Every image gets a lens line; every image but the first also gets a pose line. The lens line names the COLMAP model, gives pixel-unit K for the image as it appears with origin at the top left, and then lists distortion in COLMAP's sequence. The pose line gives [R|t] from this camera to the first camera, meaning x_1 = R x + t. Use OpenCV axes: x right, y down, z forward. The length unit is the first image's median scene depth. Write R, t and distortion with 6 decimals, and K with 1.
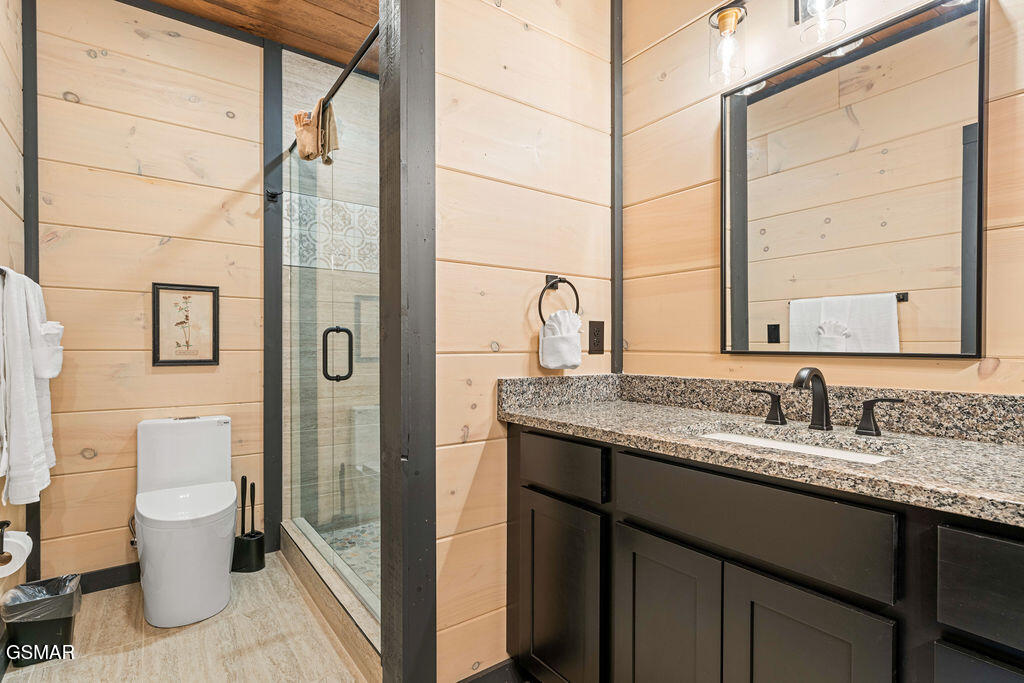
lens RADIAL K [[502.3, 0, 511.3], [0, 502.3, 347.9], [0, 0, 1]] dist [-0.000297, 0.000149]
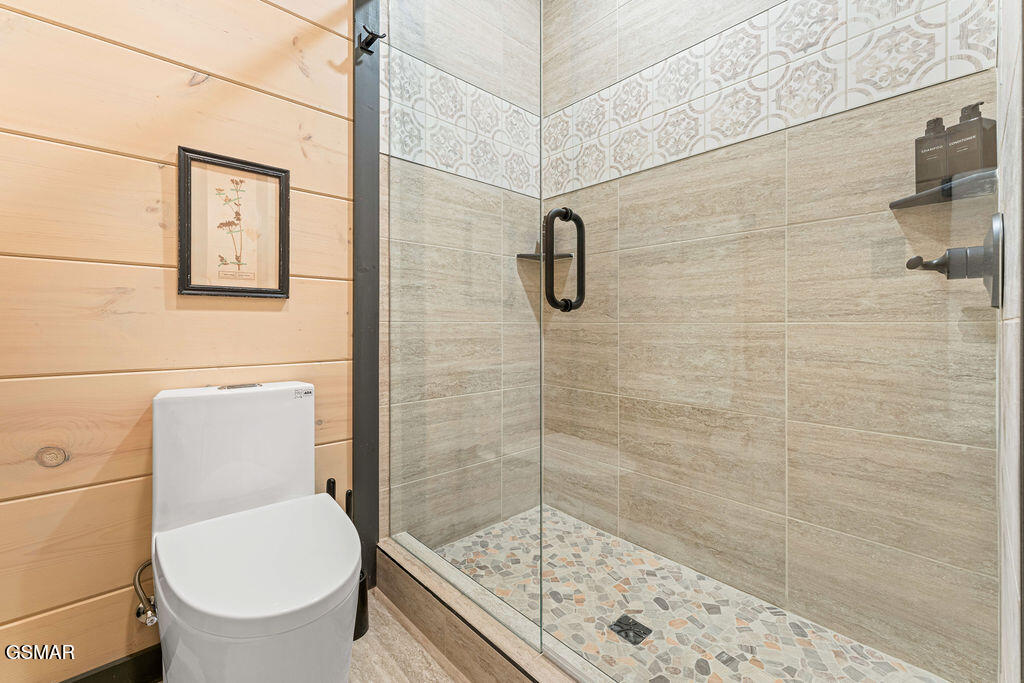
lens RADIAL K [[422.4, 0, 495.1], [0, 422.4, 326.0], [0, 0, 1]] dist [0.004756, 0.000331]
pose [[0.995154, 0.000646, 0.098328, -0.365988], [-0.000532, 0.999999, -0.001192, 0.064885], [-0.098329, 0.001134, 0.995153, 0.441345]]
